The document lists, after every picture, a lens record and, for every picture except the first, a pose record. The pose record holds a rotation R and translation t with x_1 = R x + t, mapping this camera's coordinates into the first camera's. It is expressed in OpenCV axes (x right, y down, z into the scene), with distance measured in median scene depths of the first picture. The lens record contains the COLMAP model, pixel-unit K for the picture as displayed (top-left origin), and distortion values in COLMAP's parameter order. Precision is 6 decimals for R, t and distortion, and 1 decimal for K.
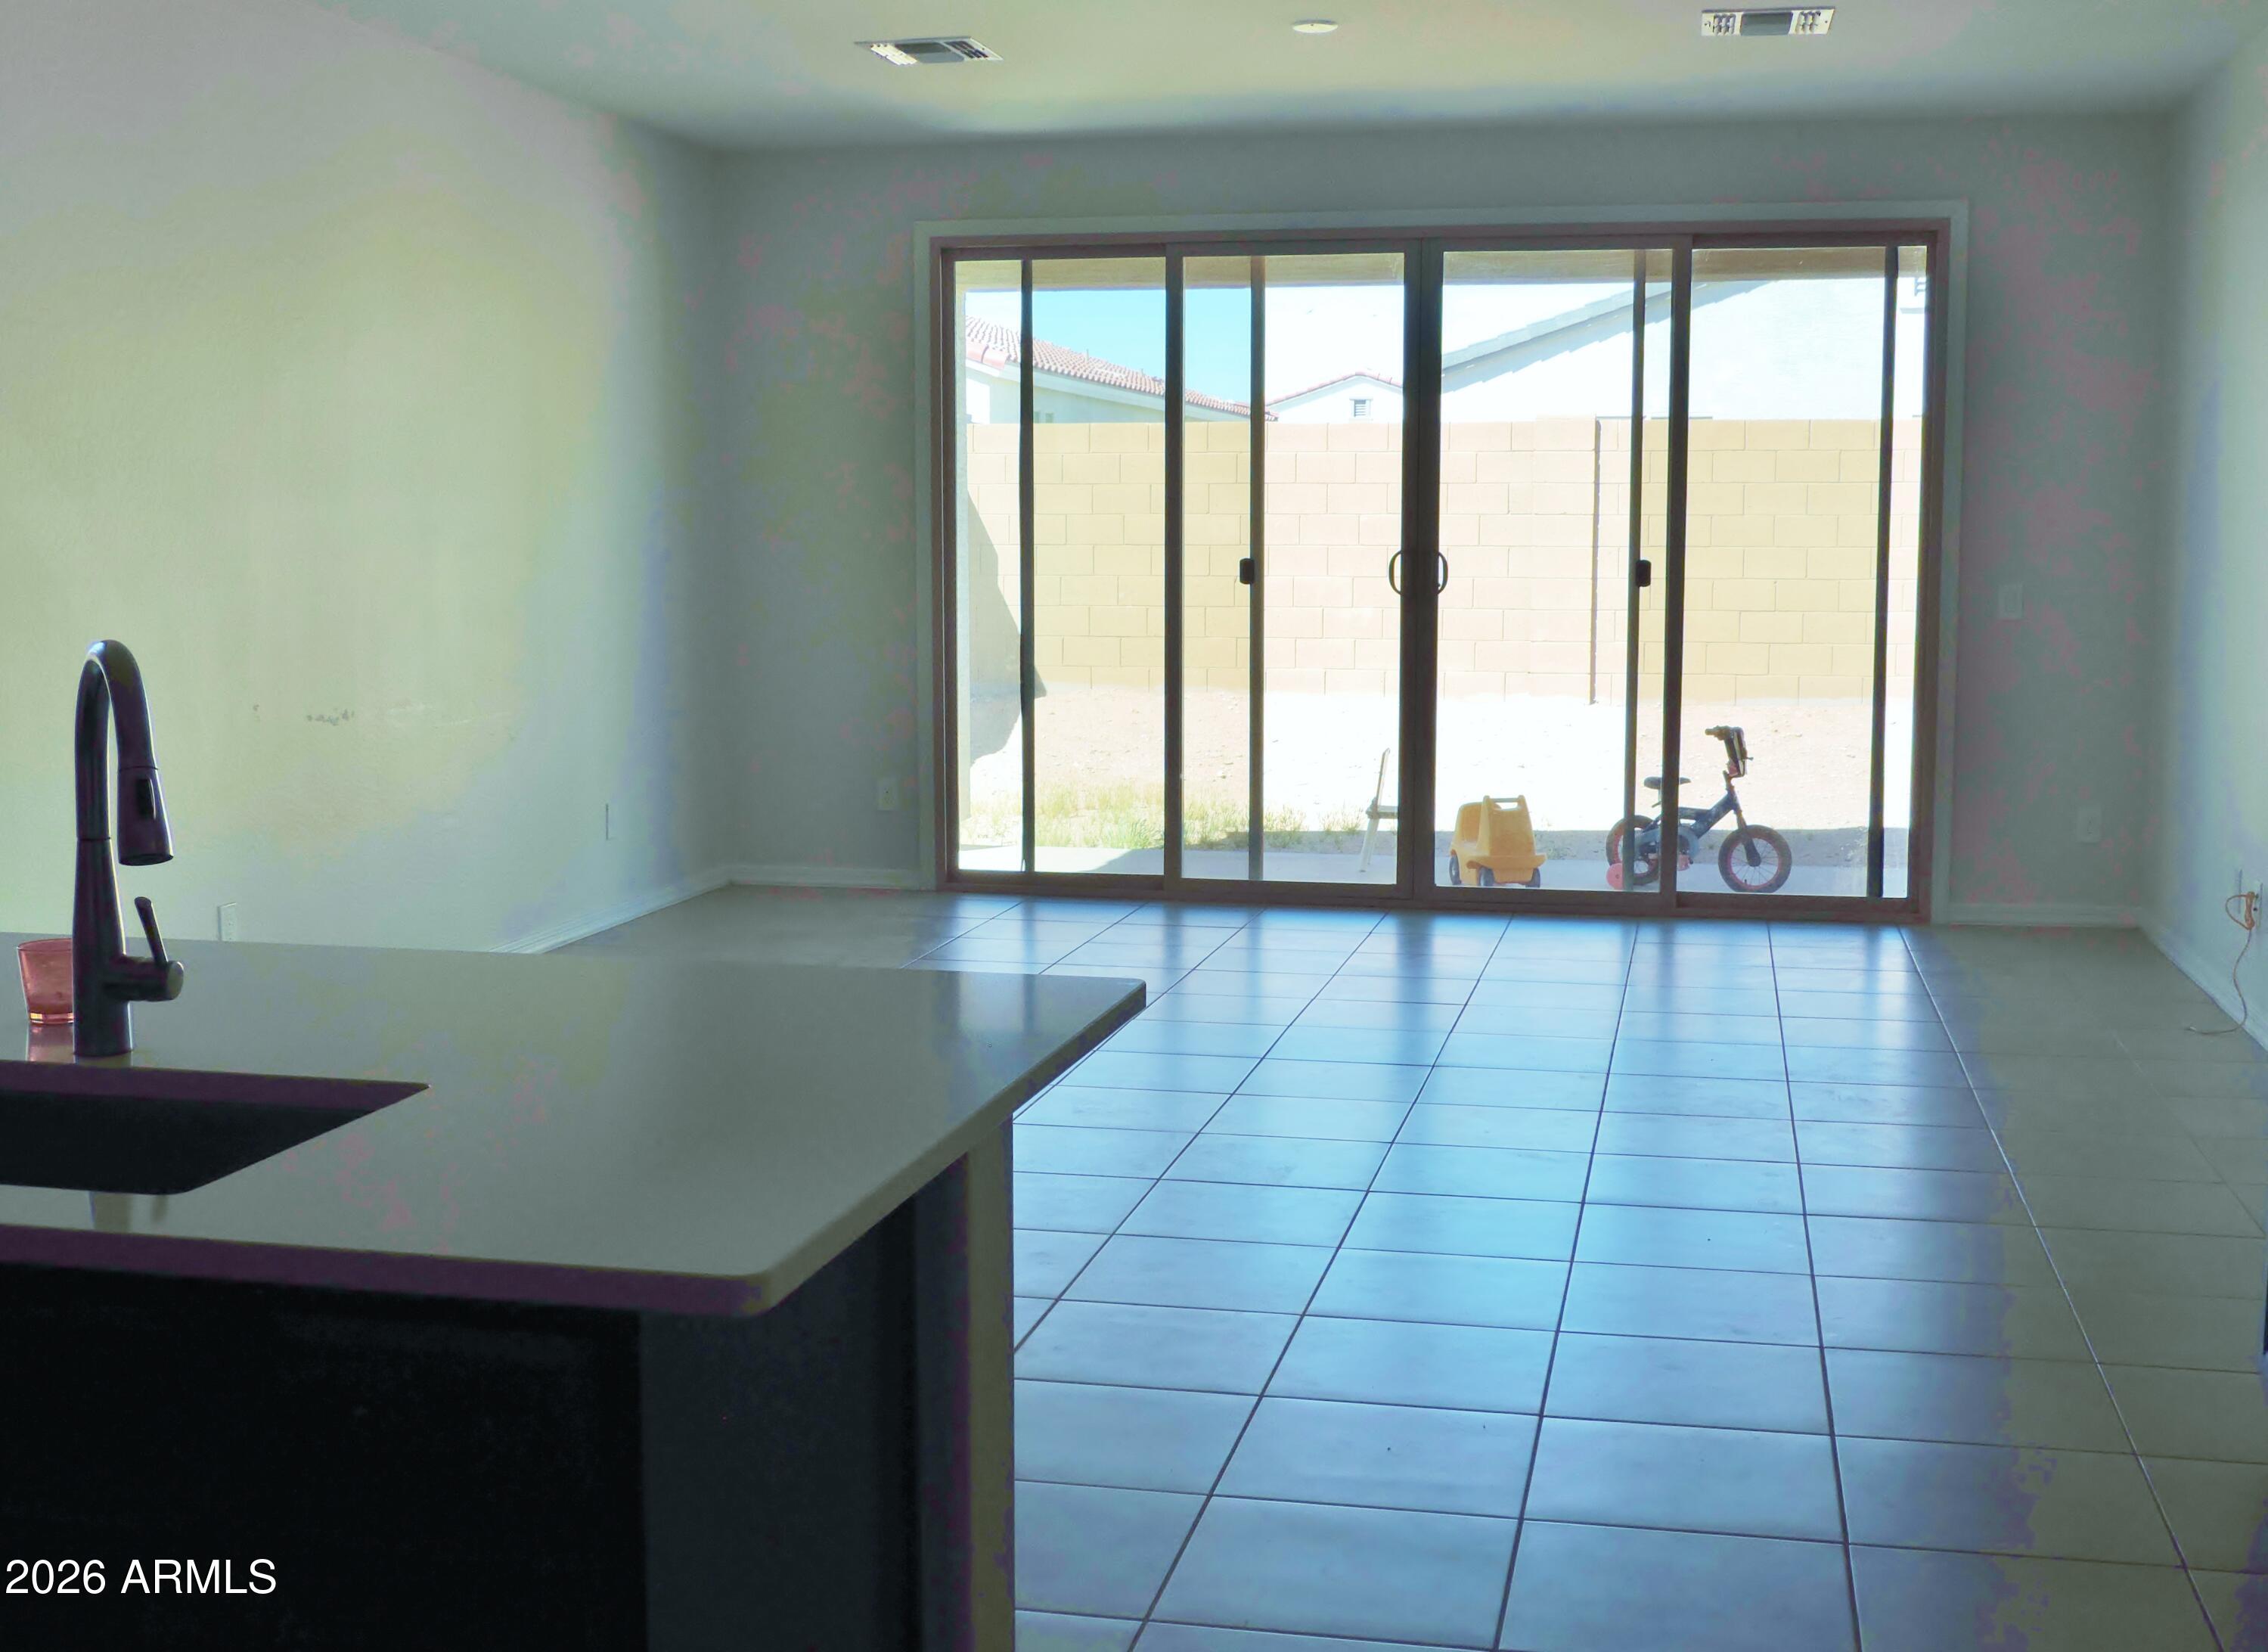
lens RADIAL K [[2689.8, 0, 1131.7], [0, 2689.8, 828.7], [0, 0, 1]] dist [-0.044928, 0.000000]
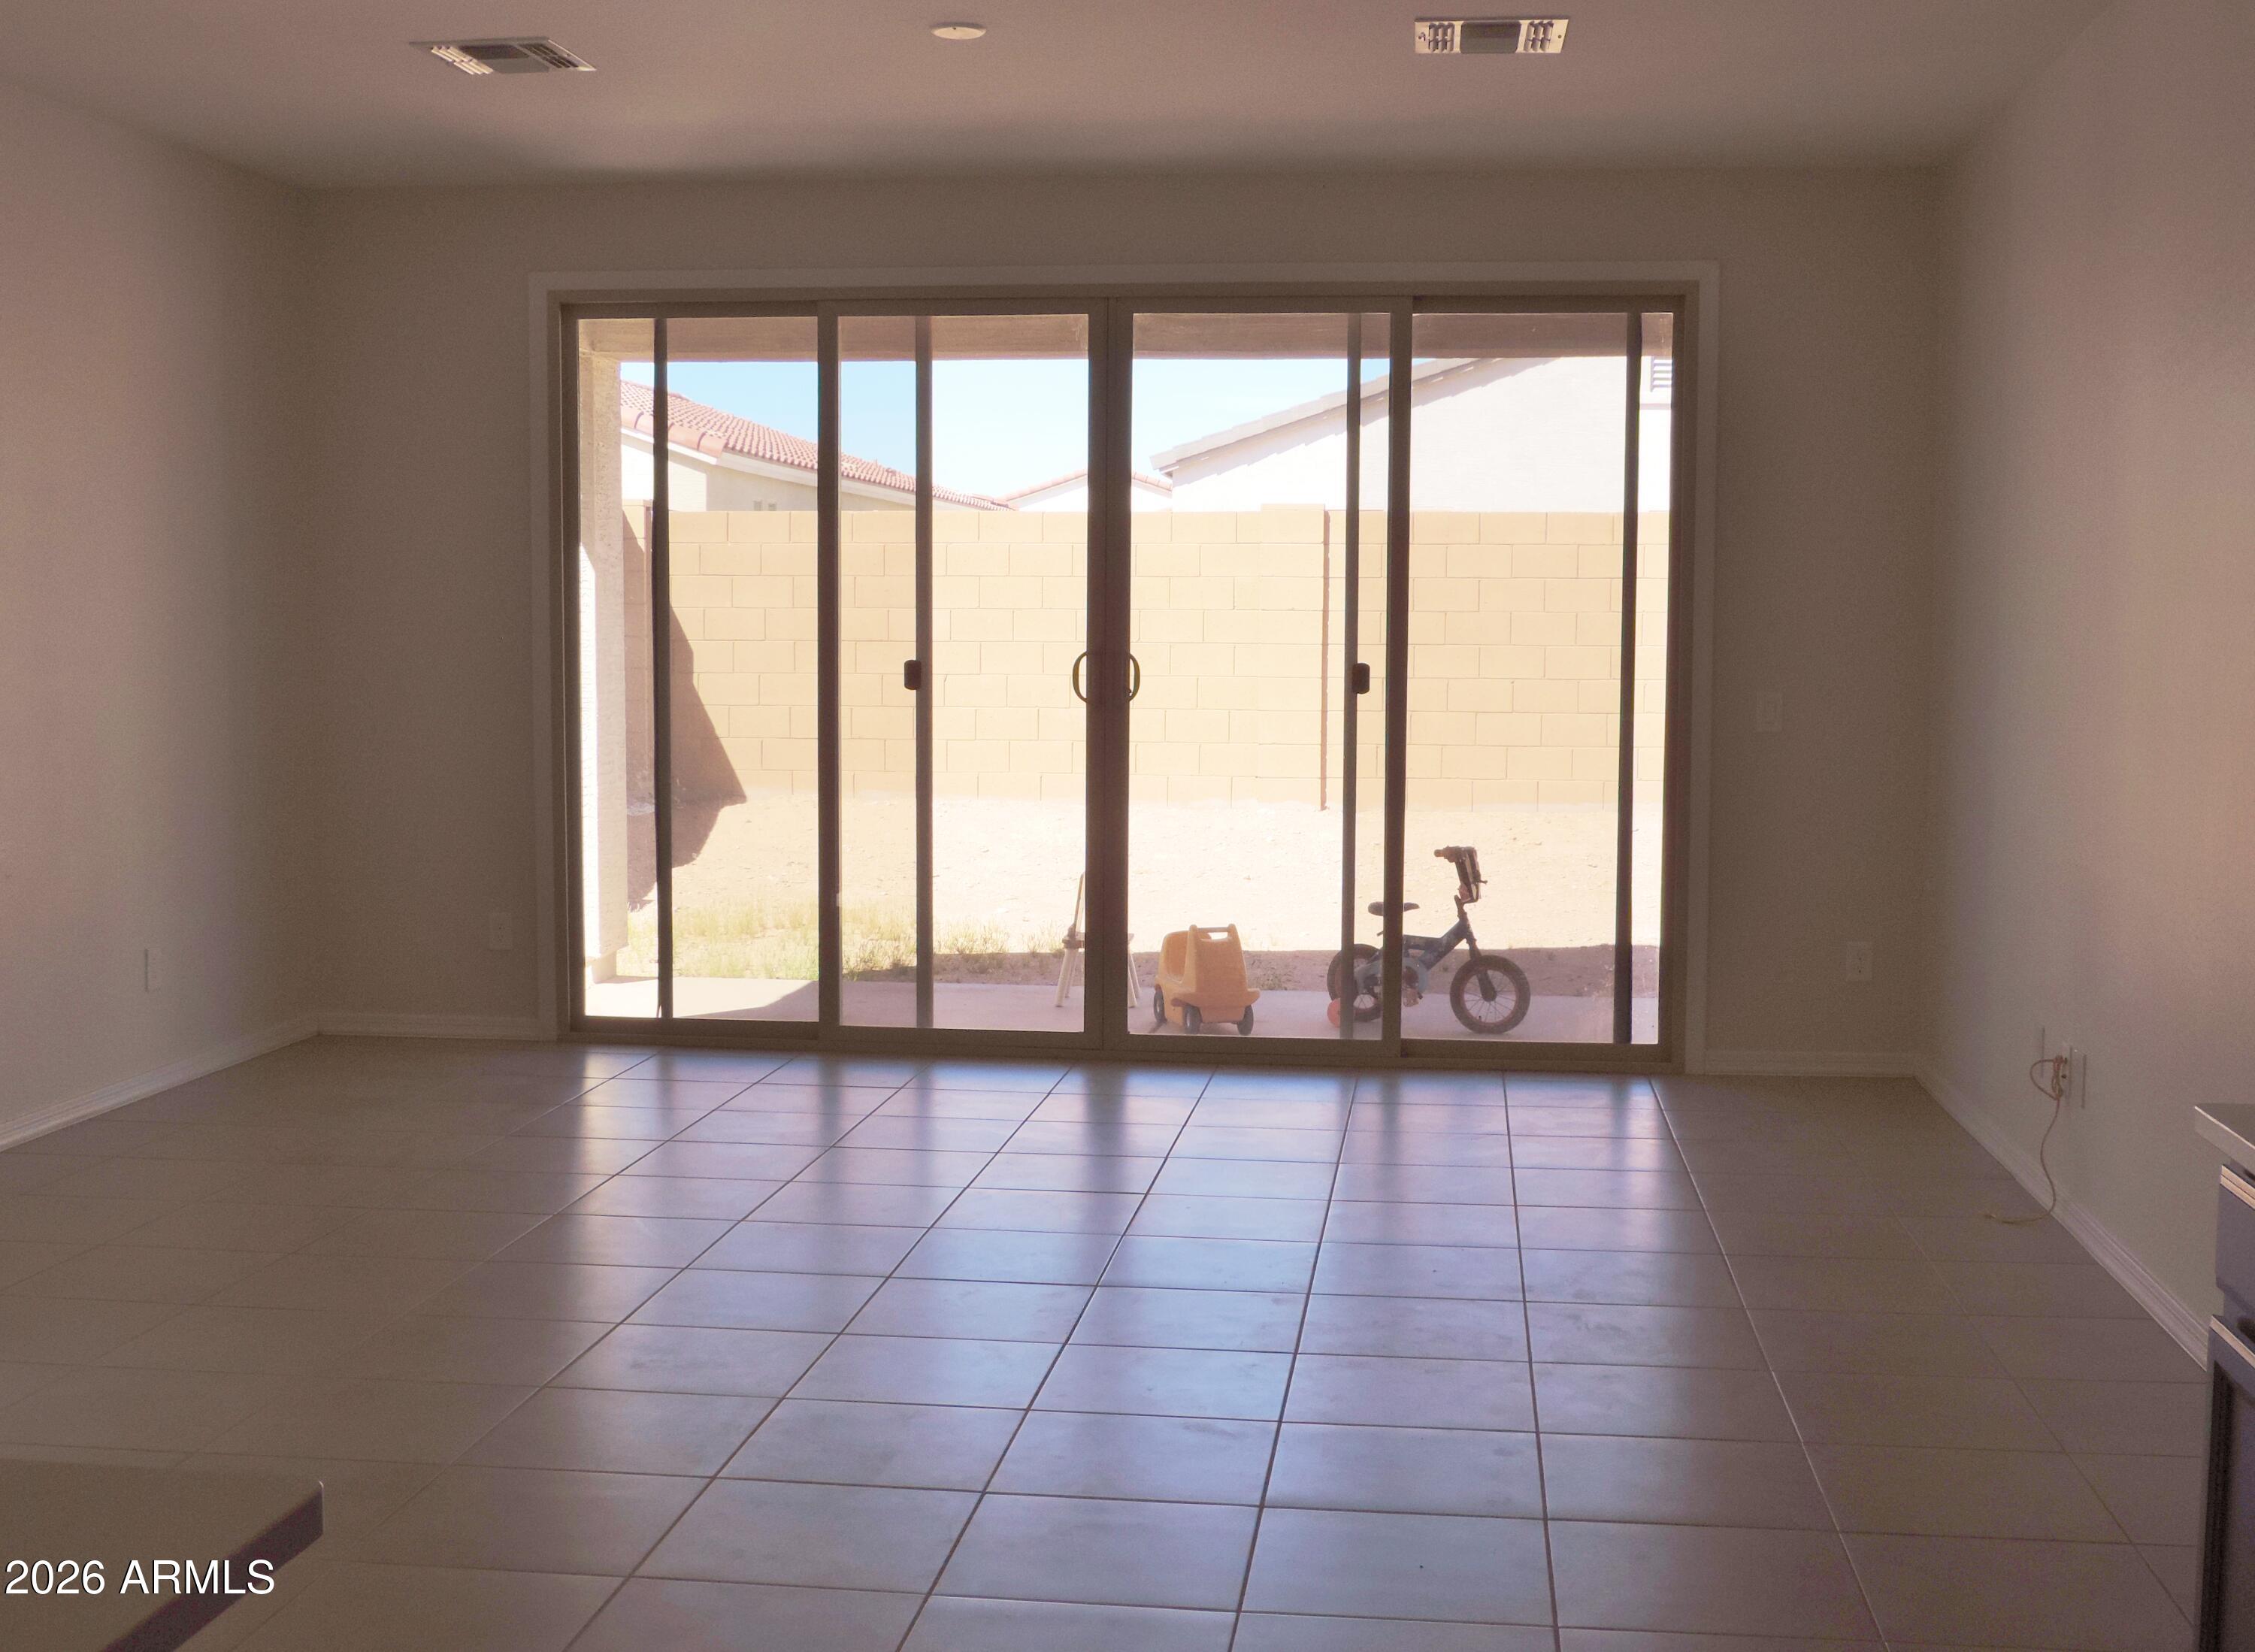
lens RADIAL K [[2607.6, 0, 1130.5], [0, 2607.6, 824.9], [0, 0, 1]] dist [-0.035057, 0.000000]
pose [[0.996173, -0.001875, 0.087385, 0.039962], [0.004785, 0.999440, -0.033108, -0.018973], [-0.087274, 0.033399, 0.995624, 0.153754]]
